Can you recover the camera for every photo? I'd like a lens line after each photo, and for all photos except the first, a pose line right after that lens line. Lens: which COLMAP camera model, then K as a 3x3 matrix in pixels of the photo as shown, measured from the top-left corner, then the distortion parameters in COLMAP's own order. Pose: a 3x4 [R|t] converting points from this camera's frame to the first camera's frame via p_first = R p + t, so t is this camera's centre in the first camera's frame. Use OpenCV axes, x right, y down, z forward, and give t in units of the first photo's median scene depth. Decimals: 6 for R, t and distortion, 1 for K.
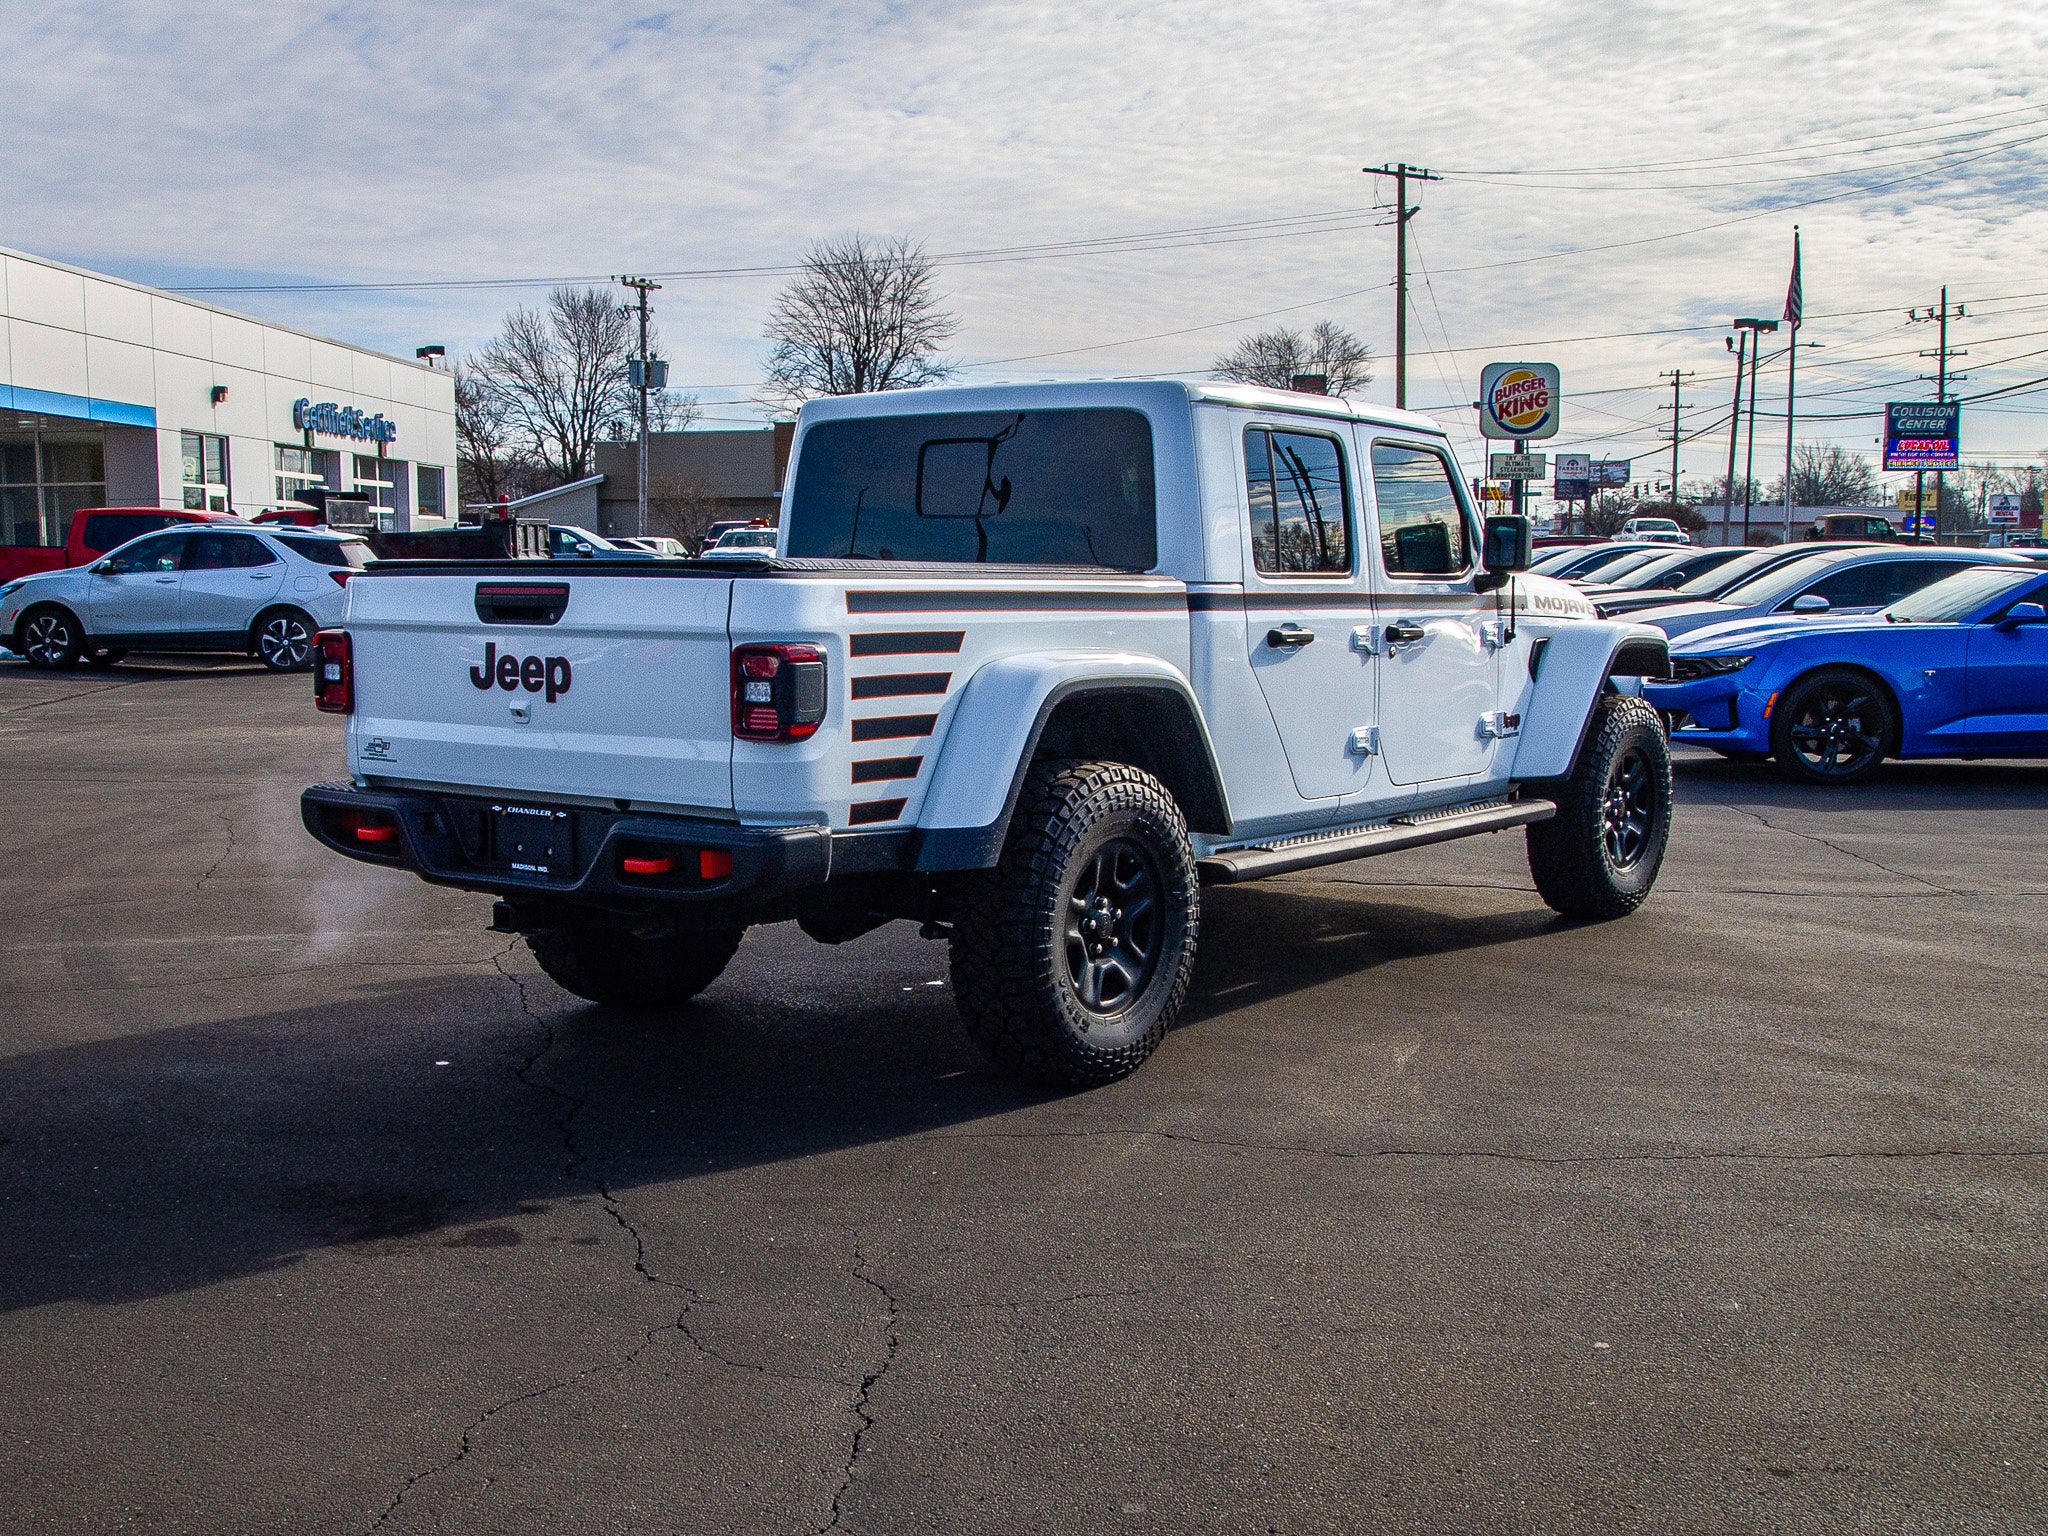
lens RADIAL K [[2440.0, 0, 1024.2], [0, 2440.0, 769.5], [0, 0, 1]] dist [-0.053158, 0.000000]
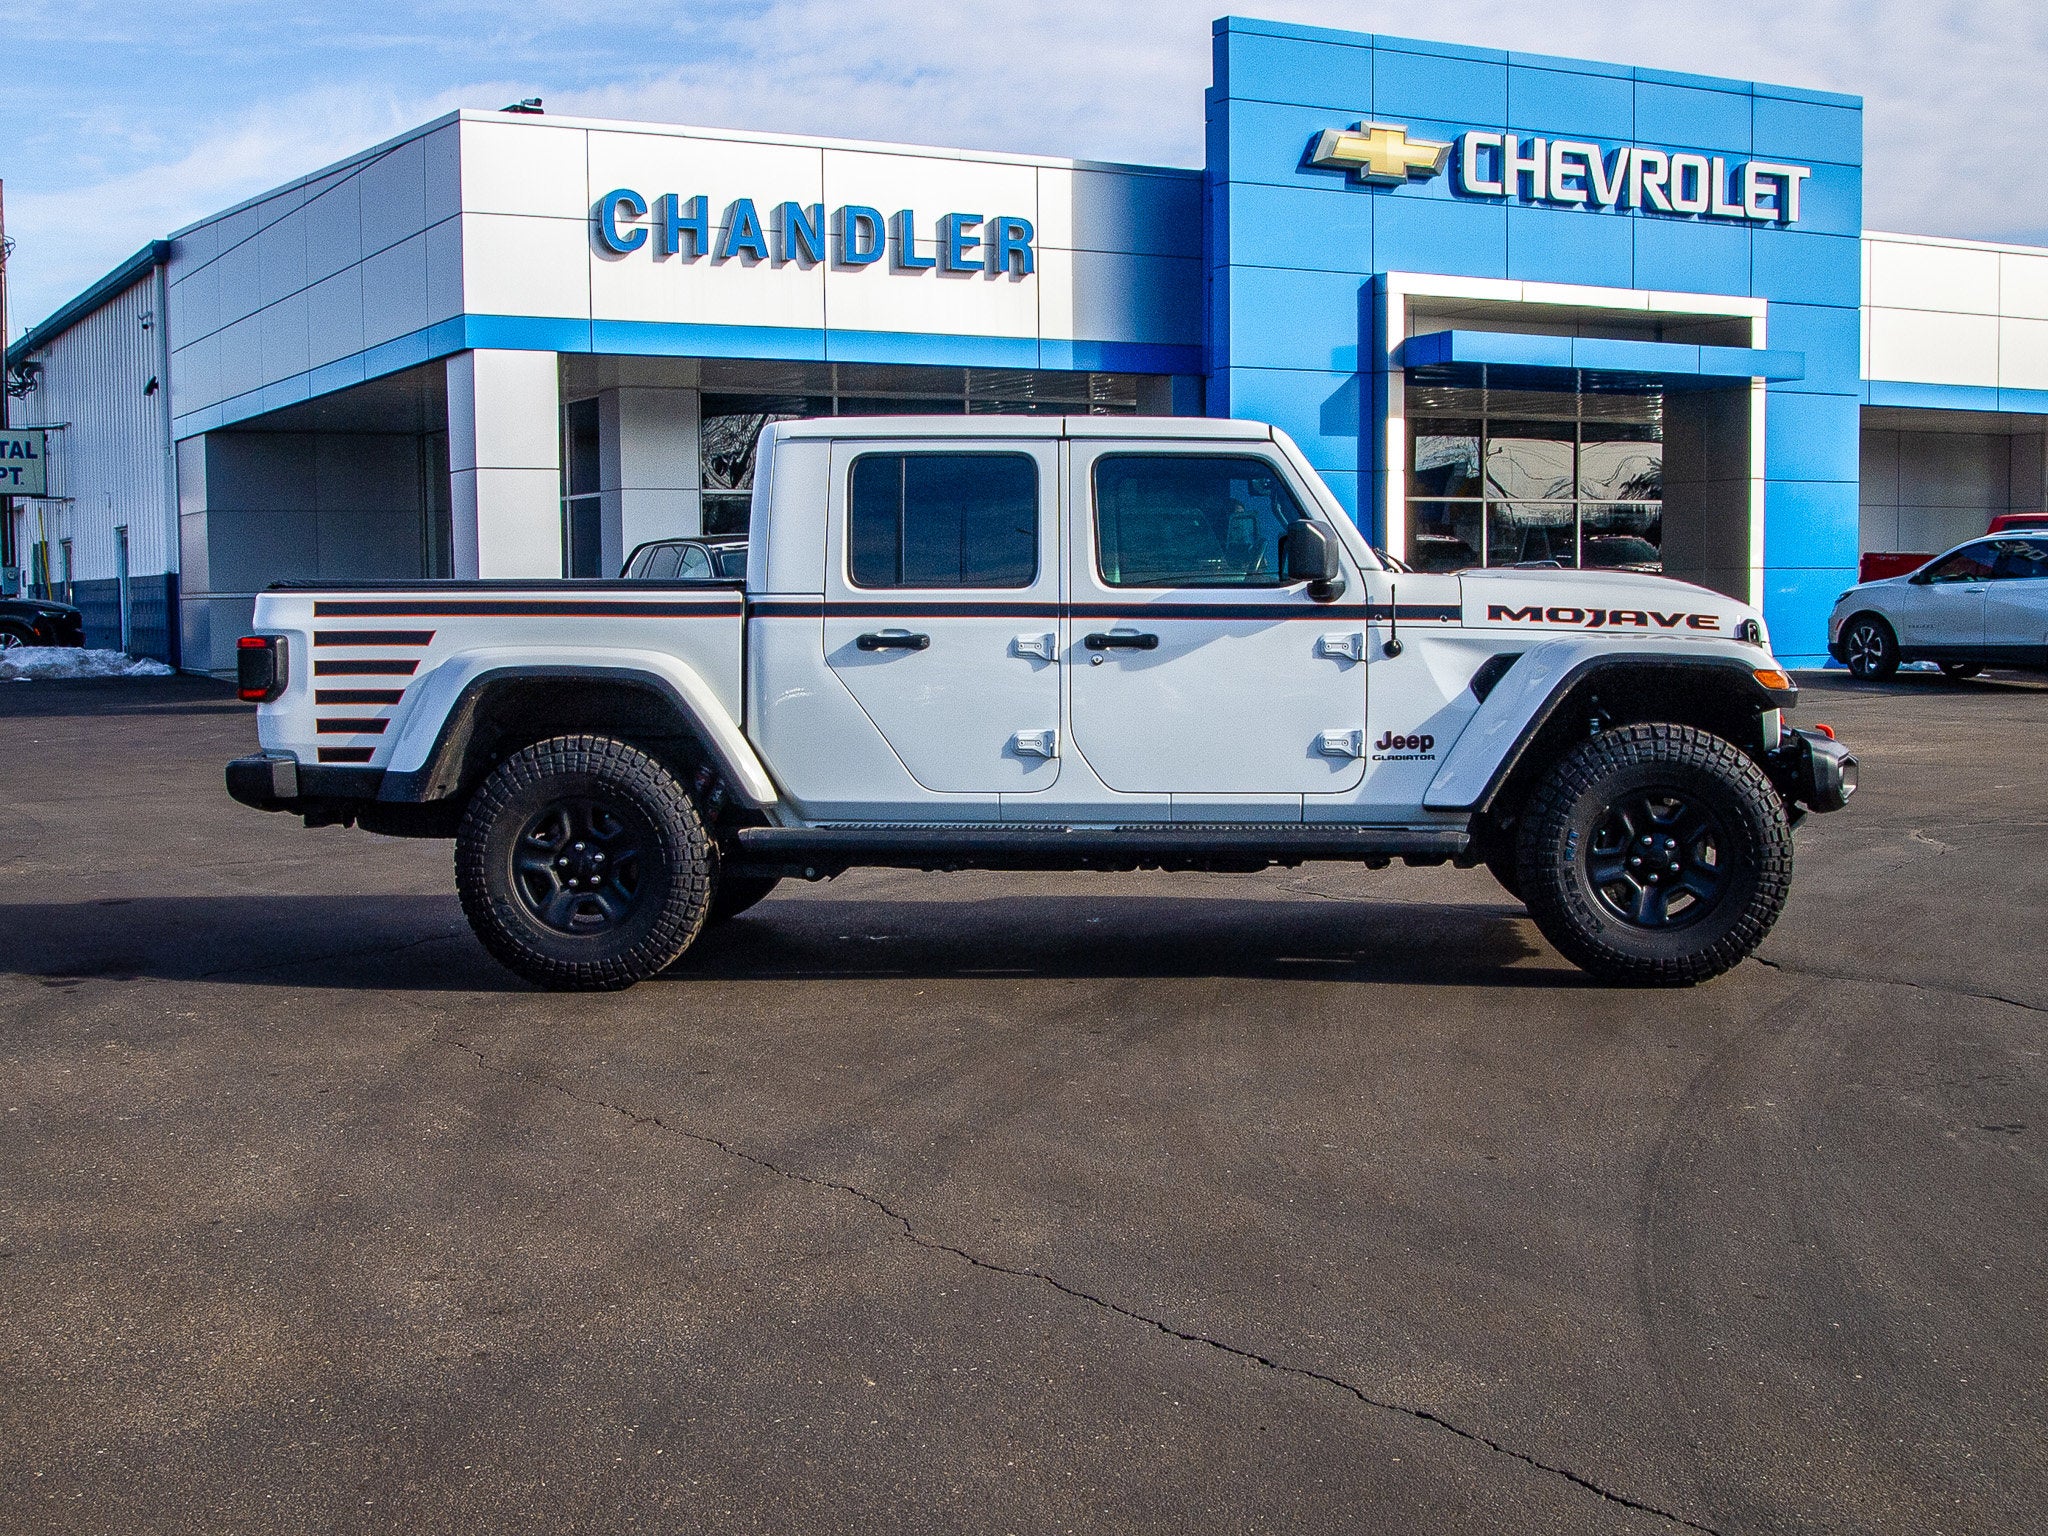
lens RADIAL K [[2623.0, 0, 1006.3], [0, 2623.0, 777.9], [0, 0, 1]] dist [-0.059440, 0.000000]
pose [[0.519719, 0.057368, -0.852409, 1.411333], [-0.062627, 0.997617, 0.028956, -0.036953], [0.852039, 0.038335, 0.522074, 0.511413]]
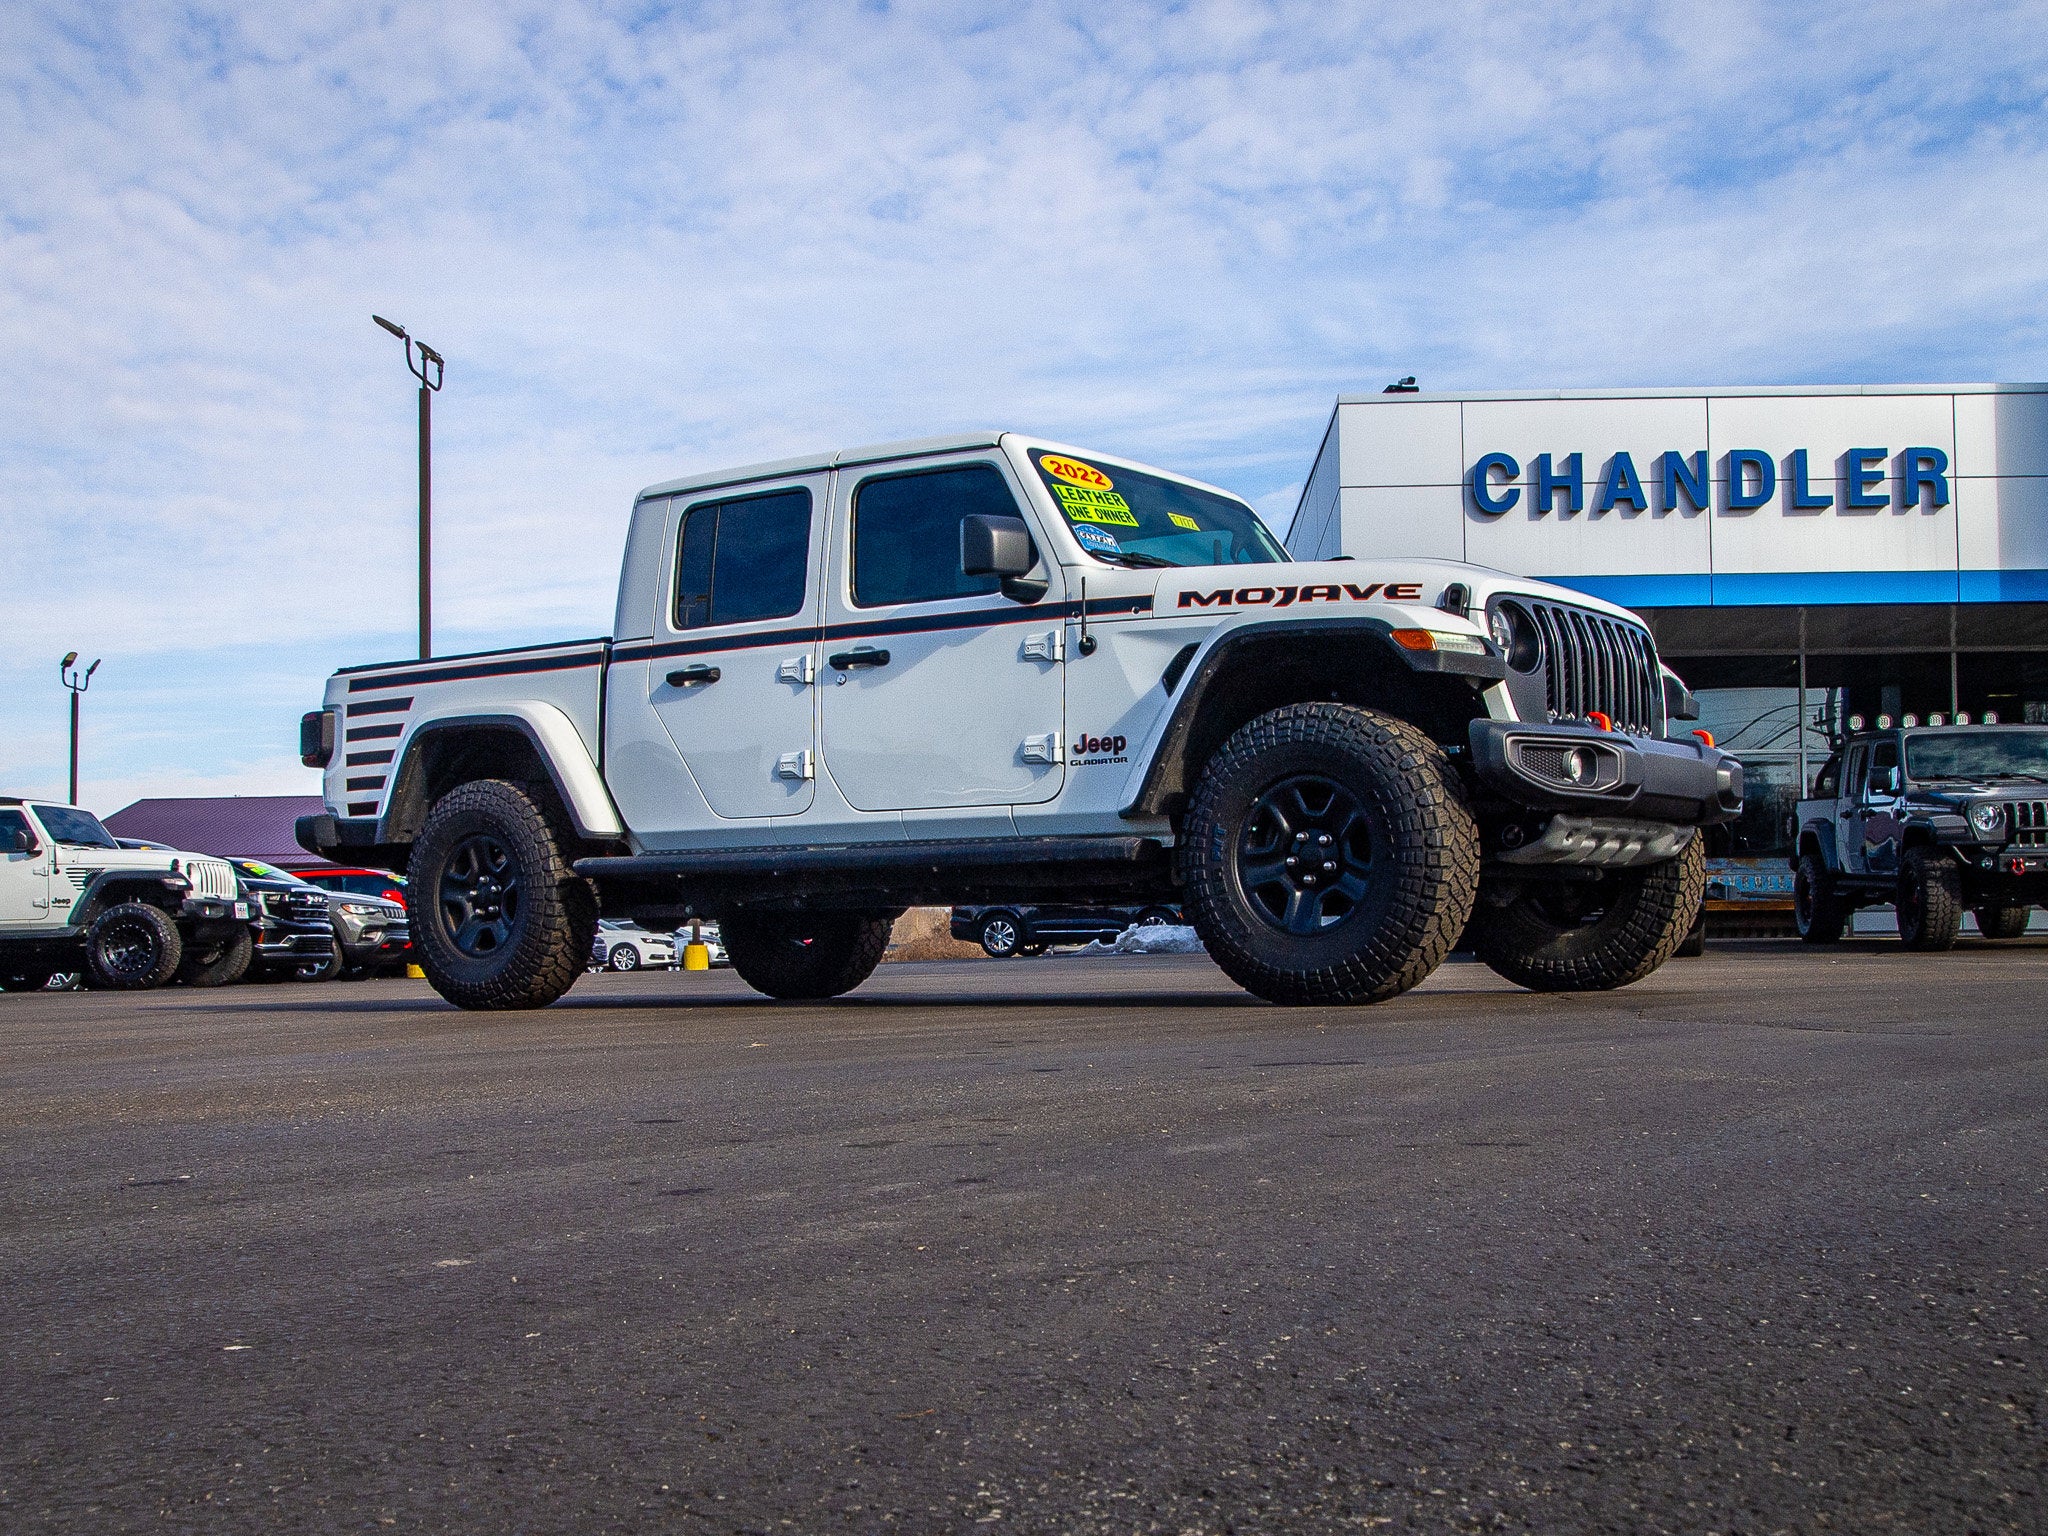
lens RADIAL K [[2440.0, 0, 1030.1], [0, 2440.0, 848.5], [0, 0, 1]] dist [-0.053158, 0.000000]
pose [[-0.025636, -0.049004, -0.998470, 1.538128], [-0.074692, 0.996100, -0.046970, 0.085694], [0.996877, 0.073374, -0.029197, 1.459288]]
